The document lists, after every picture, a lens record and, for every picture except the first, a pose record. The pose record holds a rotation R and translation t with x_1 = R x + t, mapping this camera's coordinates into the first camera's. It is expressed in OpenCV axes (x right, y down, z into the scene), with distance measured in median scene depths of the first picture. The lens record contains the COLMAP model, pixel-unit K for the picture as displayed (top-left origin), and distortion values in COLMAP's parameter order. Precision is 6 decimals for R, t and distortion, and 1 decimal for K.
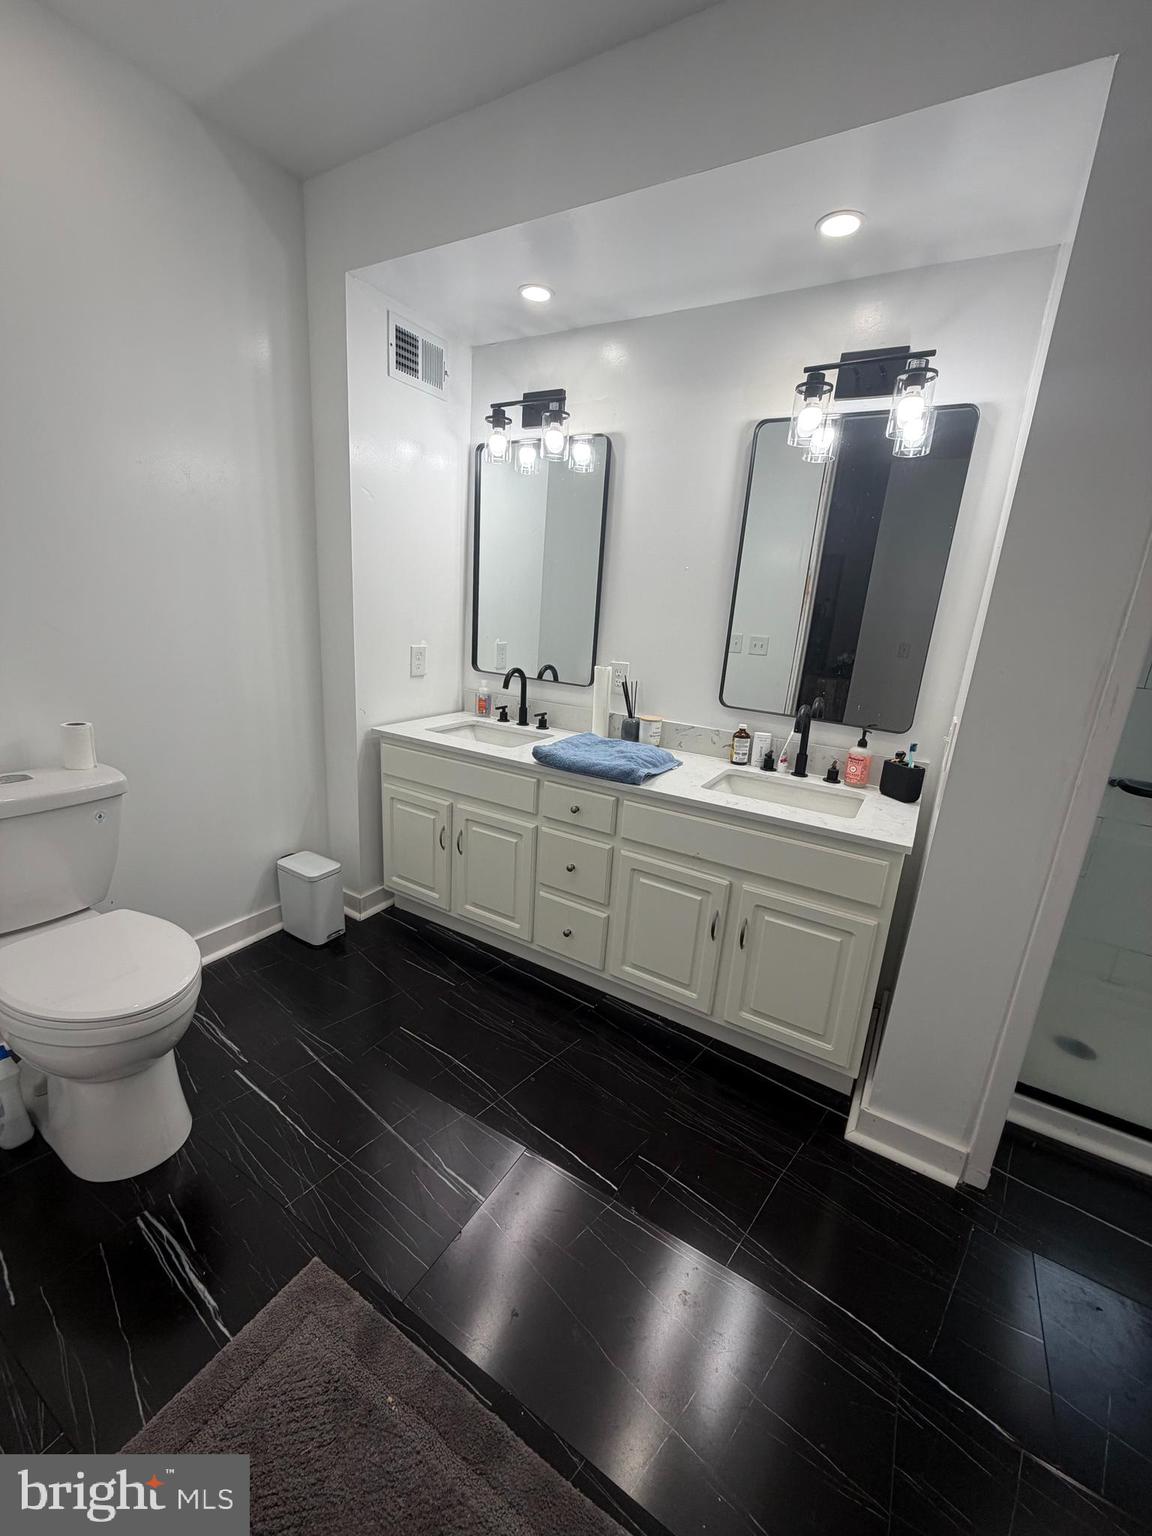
lens RADIAL K [[615.5, 0, 577.3], [0, 615.5, 765.1], [0, 0, 1]] dist [0.000276, 0.000080]
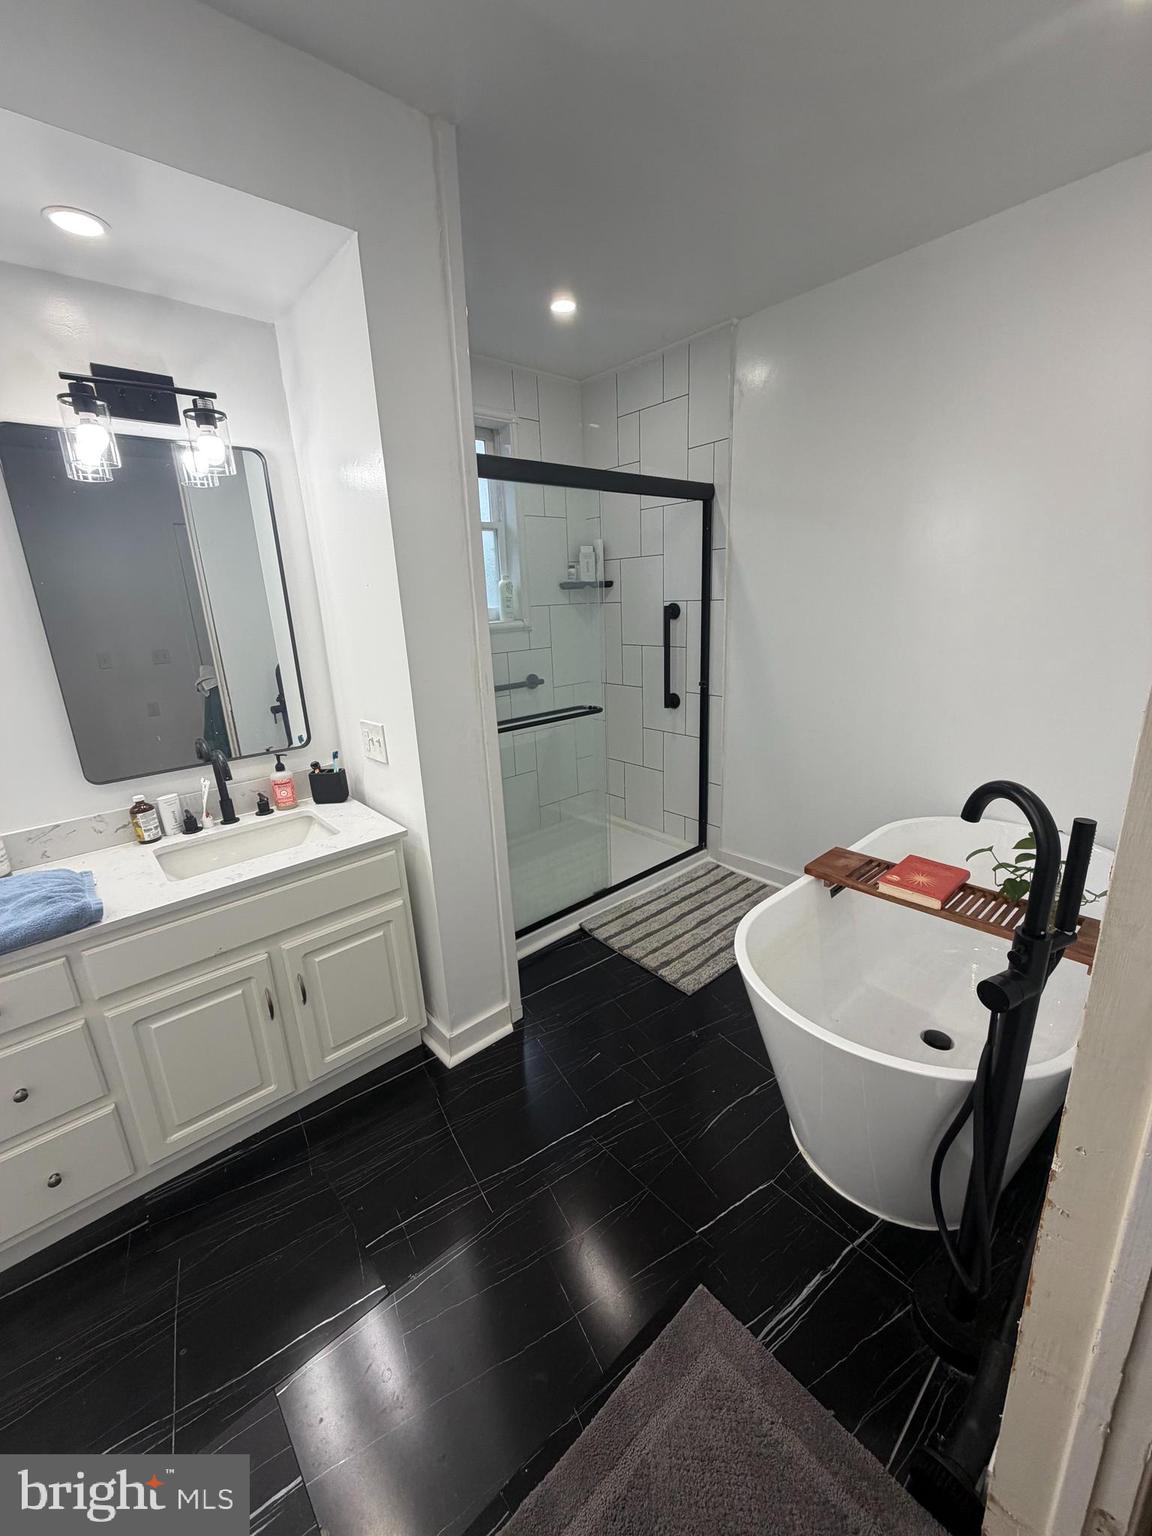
lens RADIAL K [[615.5, 0, 577.3], [0, 615.5, 765.1], [0, 0, 1]] dist [0.000276, 0.000080]
pose [[0.299877, -0.337125, 0.892424, -0.323049], [0.309177, 0.919330, 0.243397, -0.142155], [-0.902487, 0.202928, 0.379917, 0.160631]]
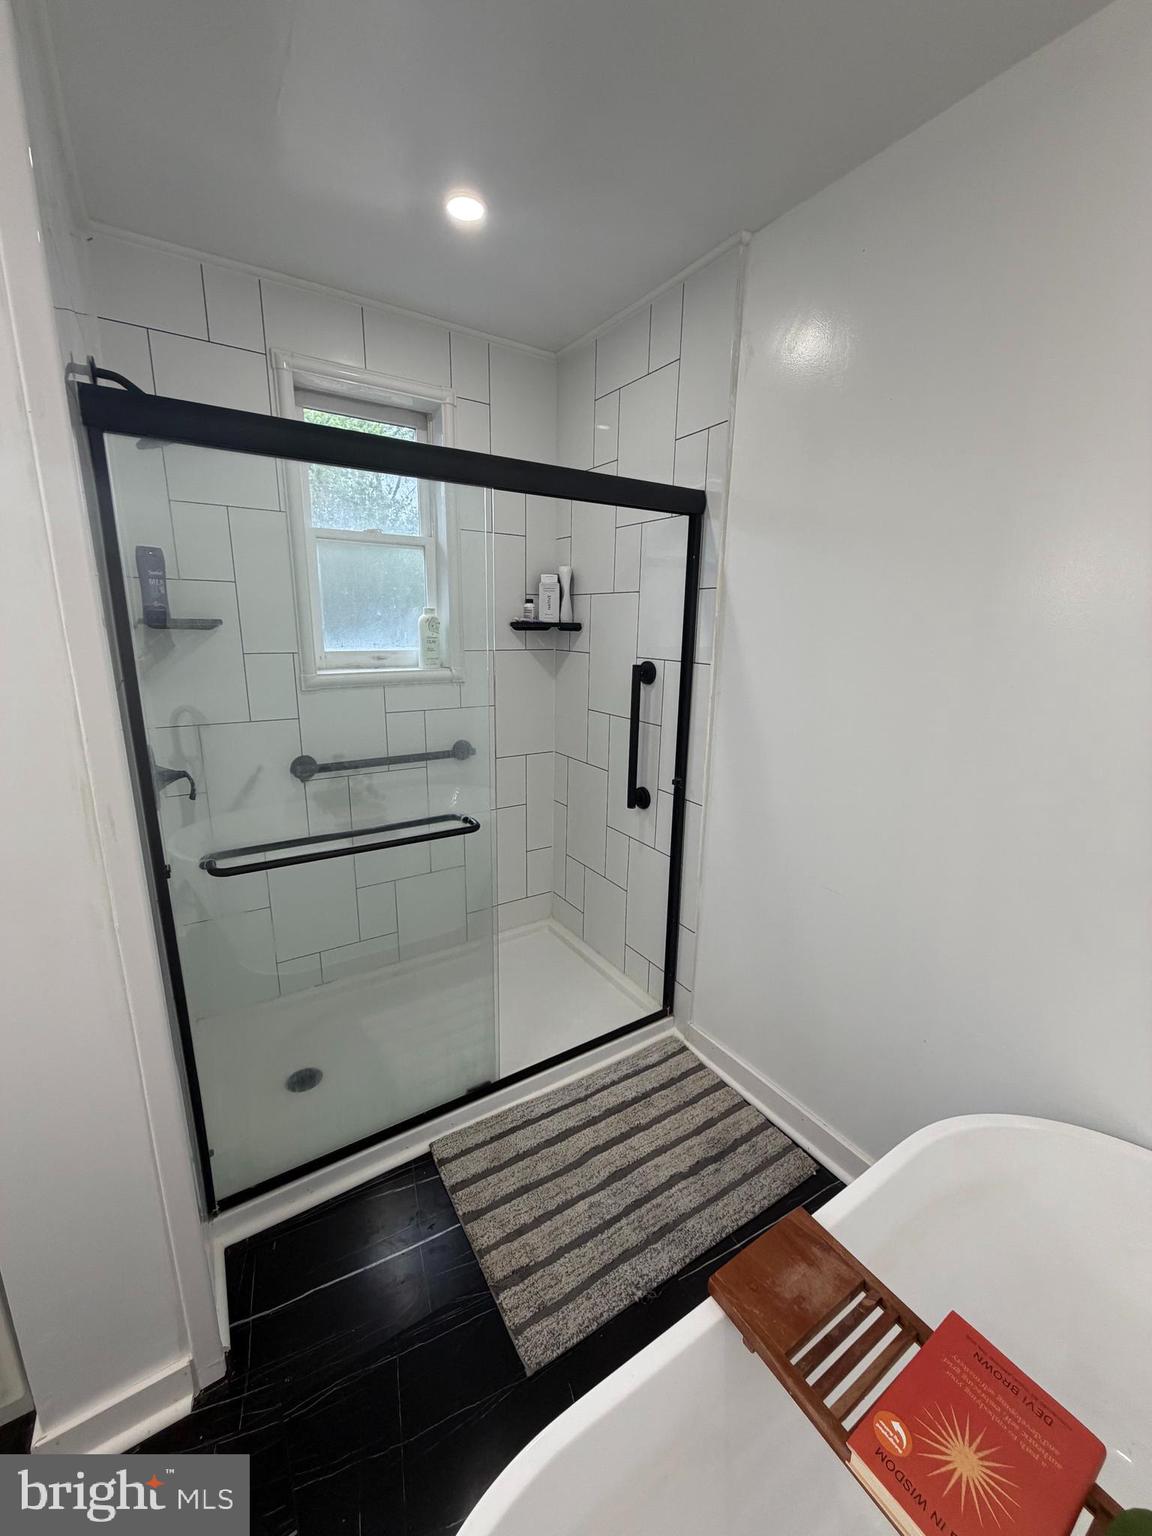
lens RADIAL K [[615.5, 0, 577.3], [0, 615.5, 765.1], [0, 0, 1]] dist [0.000276, 0.000080]
pose [[0.442110, -0.269409, 0.855545, 0.299417], [0.249567, 0.953110, 0.171166, -0.104224], [-0.861542, 0.137842, 0.488615, 0.044048]]
